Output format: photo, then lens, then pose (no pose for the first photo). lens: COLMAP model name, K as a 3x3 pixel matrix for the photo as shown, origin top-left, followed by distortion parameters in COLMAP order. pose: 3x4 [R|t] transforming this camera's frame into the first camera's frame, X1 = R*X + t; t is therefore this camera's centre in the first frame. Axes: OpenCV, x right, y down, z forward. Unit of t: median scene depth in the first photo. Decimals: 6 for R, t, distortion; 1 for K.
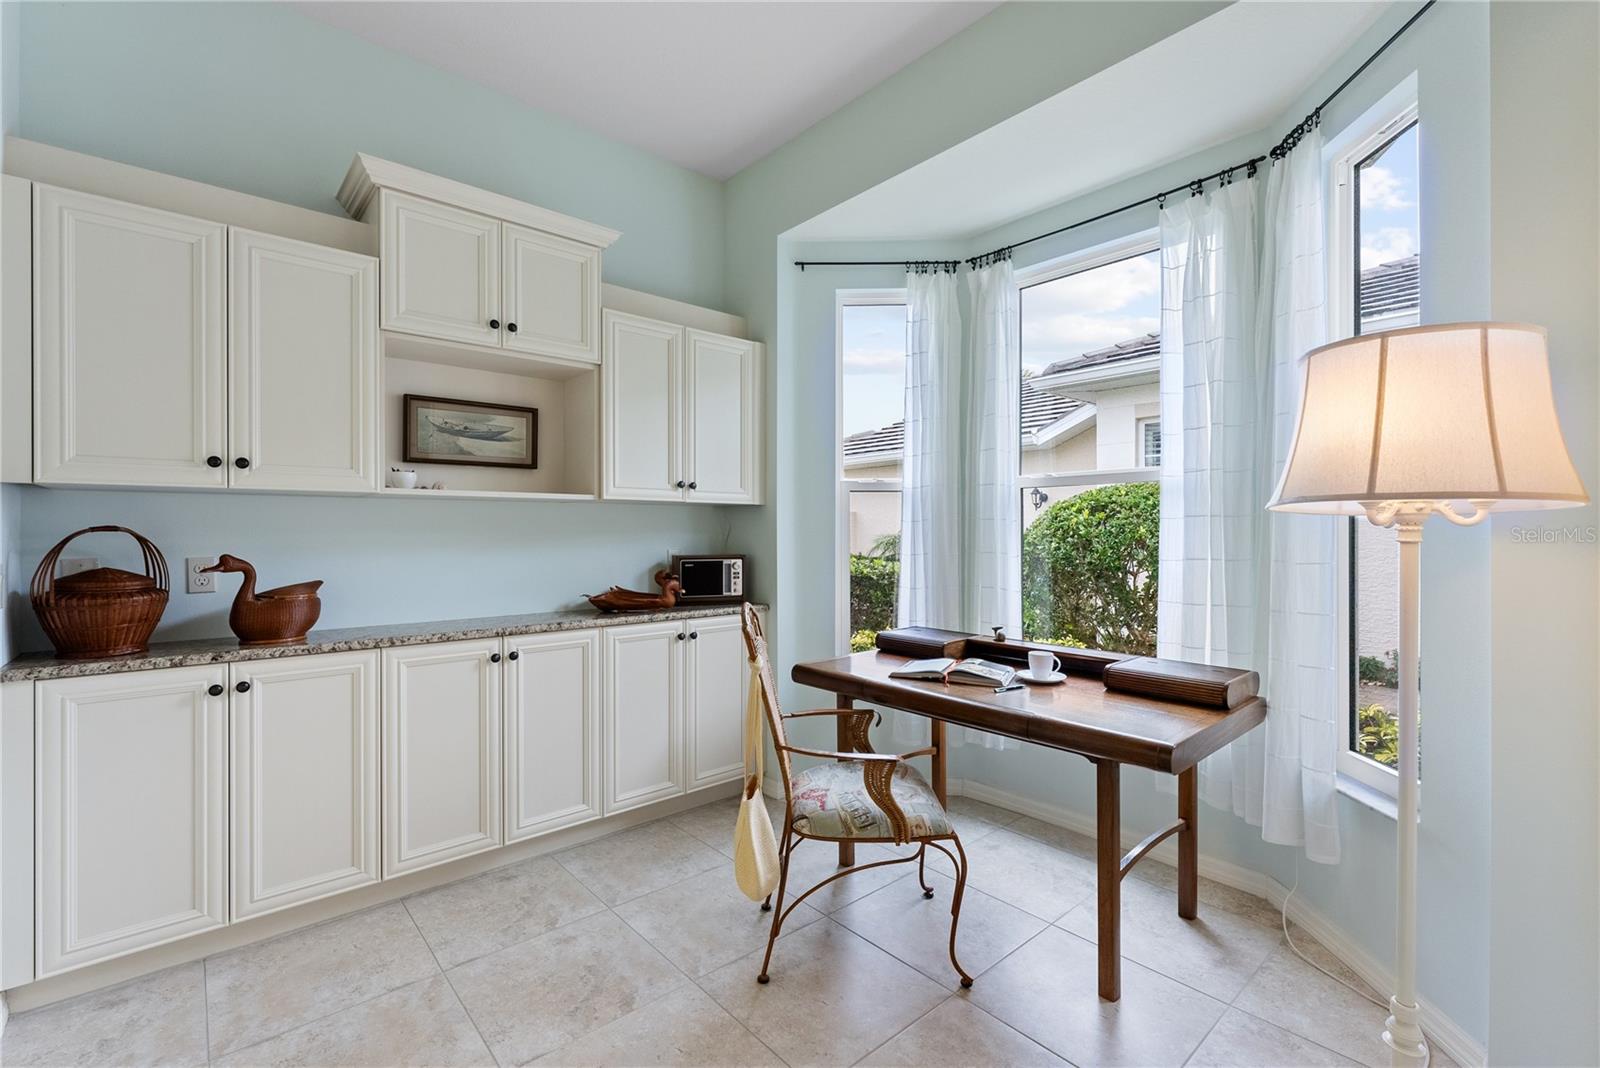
lens RADIAL K [[699.5, 0, 800.0], [0, 699.5, 534.0], [0, 0, 1]] dist [-0.000088, -0.000212]
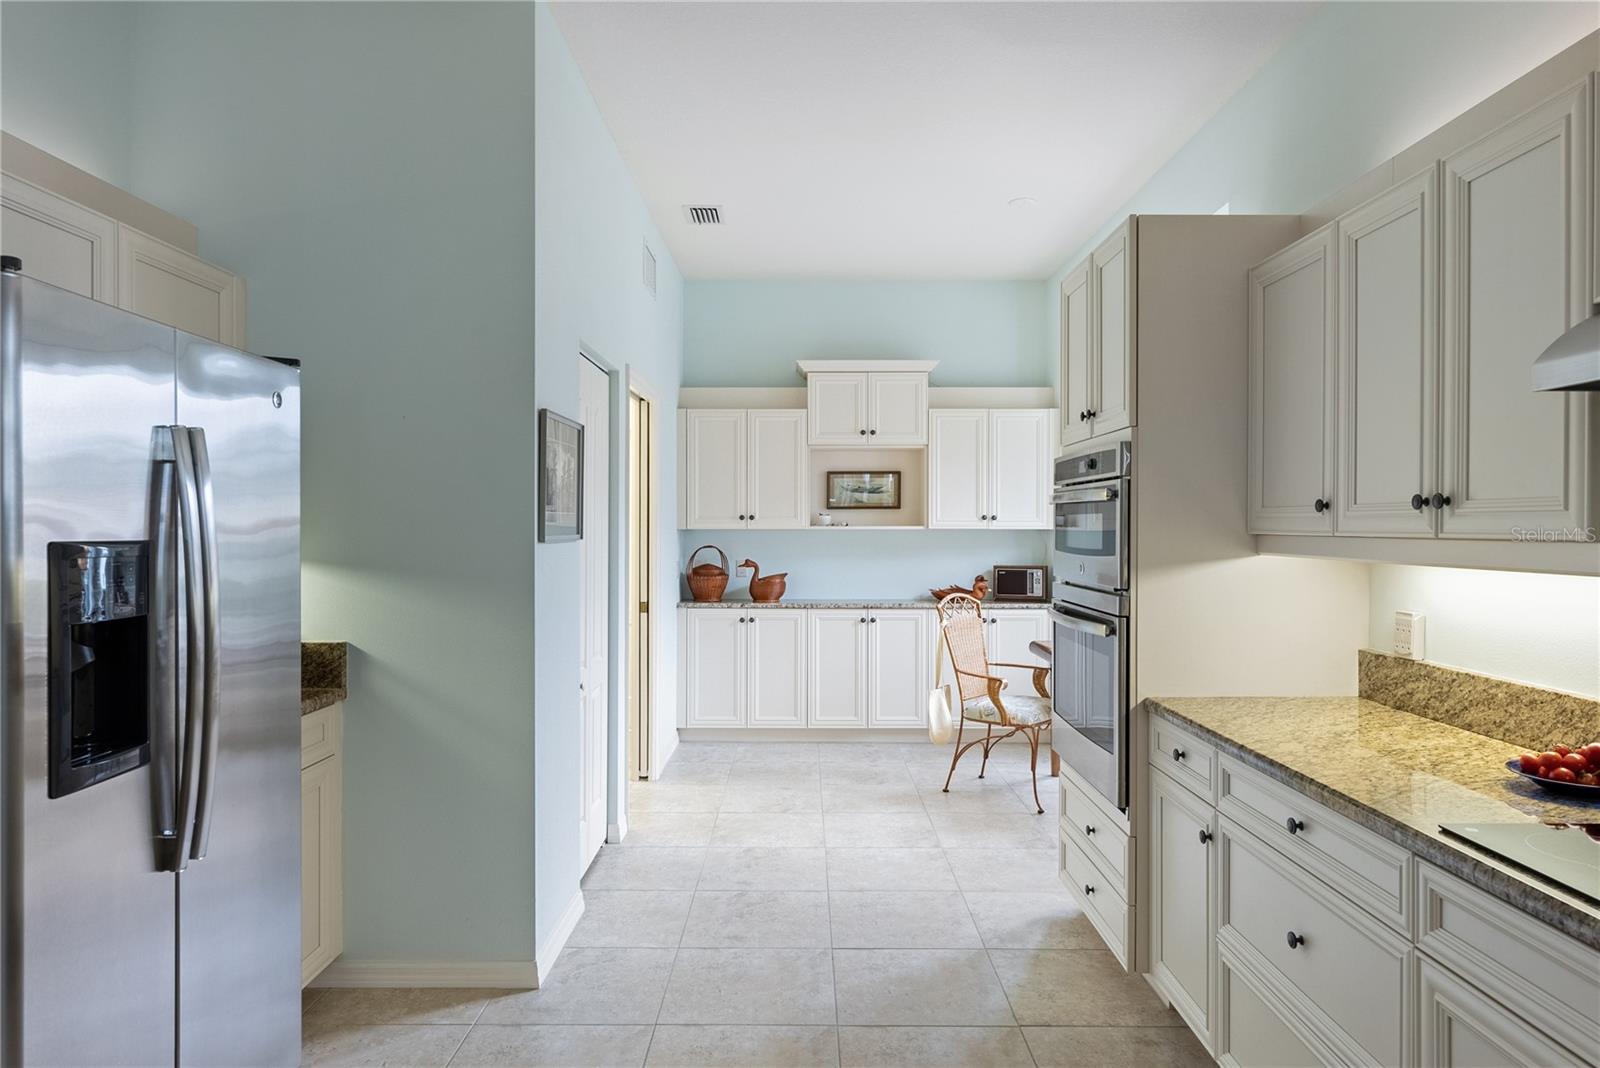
lens RADIAL K [[980.4, 0, 802.6], [0, 980.4, 530.5], [0, 0, 1]] dist [0.000232, 0.000188]
pose [[0.750358, 0.005655, -0.661008, 1.192443], [-0.004049, 0.999984, 0.003958, -0.065454], [0.661020, -0.000293, 0.750369, -1.056879]]
